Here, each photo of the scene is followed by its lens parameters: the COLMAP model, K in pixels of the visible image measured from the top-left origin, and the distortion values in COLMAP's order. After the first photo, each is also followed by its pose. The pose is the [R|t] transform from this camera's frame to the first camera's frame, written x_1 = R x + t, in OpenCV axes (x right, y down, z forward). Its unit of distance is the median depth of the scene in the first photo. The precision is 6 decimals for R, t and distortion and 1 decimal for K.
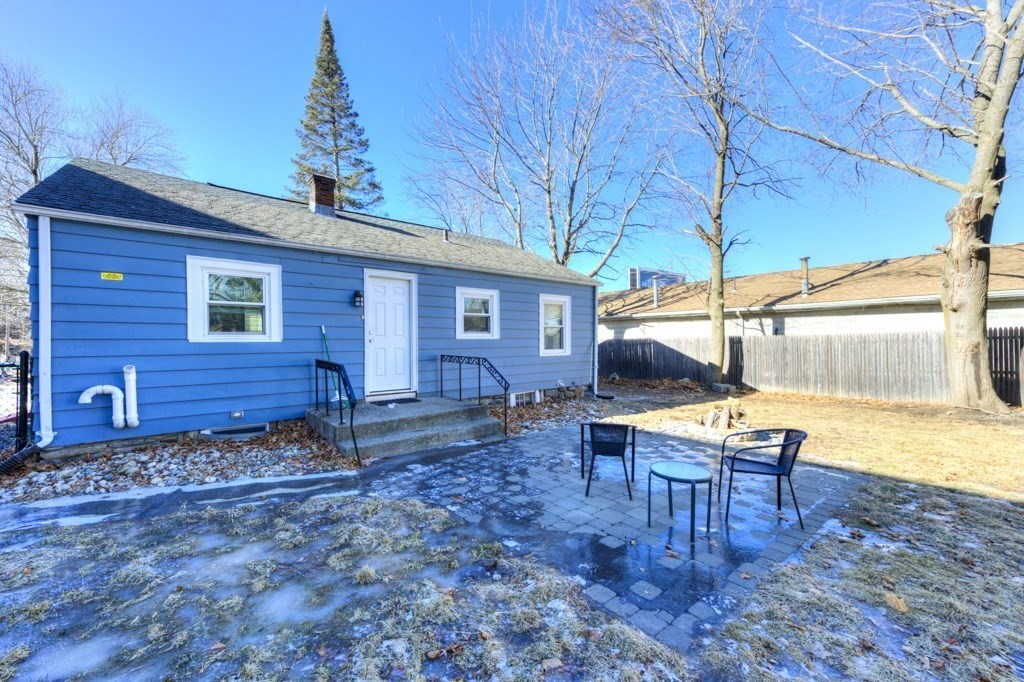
lens RADIAL K [[417.7, 0, 512.0], [0, 417.7, 341.0], [0, 0, 1]] dist [0.023687, -0.000062]
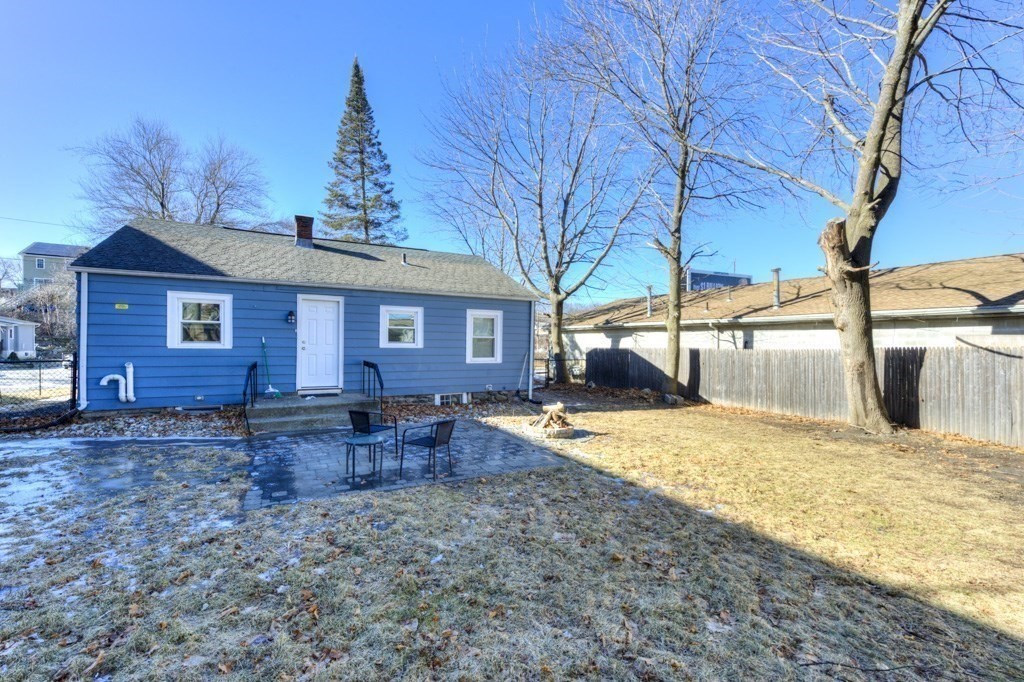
lens RADIAL K [[447.2, 0, 513.7], [0, 447.2, 344.0], [0, 0, 1]] dist [0.010408, -0.000189]
pose [[0.978526, 0.019657, -0.205182, 0.480344], [-0.019259, 0.999807, 0.003932, -0.026248], [0.205220, 0.000104, 0.978716, -0.197418]]
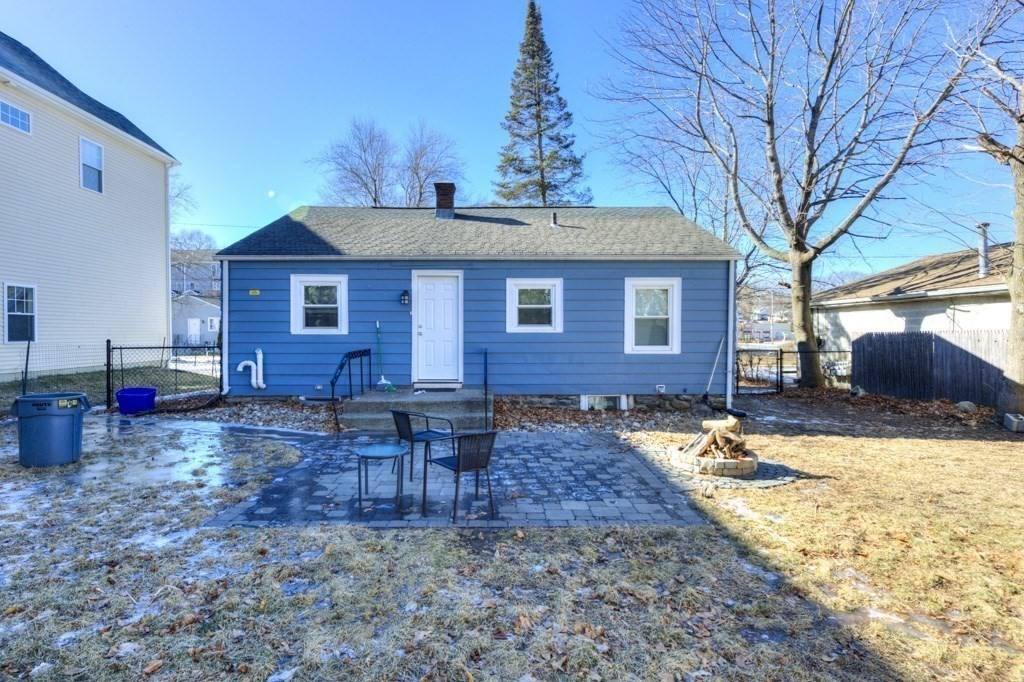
lens RADIAL K [[531.7, 0, 502.0], [0, 531.7, 336.9], [0, 0, 1]] dist [0.005306, -0.000968]
pose [[0.768612, 0.012069, -0.639602, 0.591636], [-0.005447, 0.999909, 0.012321, -0.008943], [0.639692, -0.005986, 0.768608, 0.038722]]
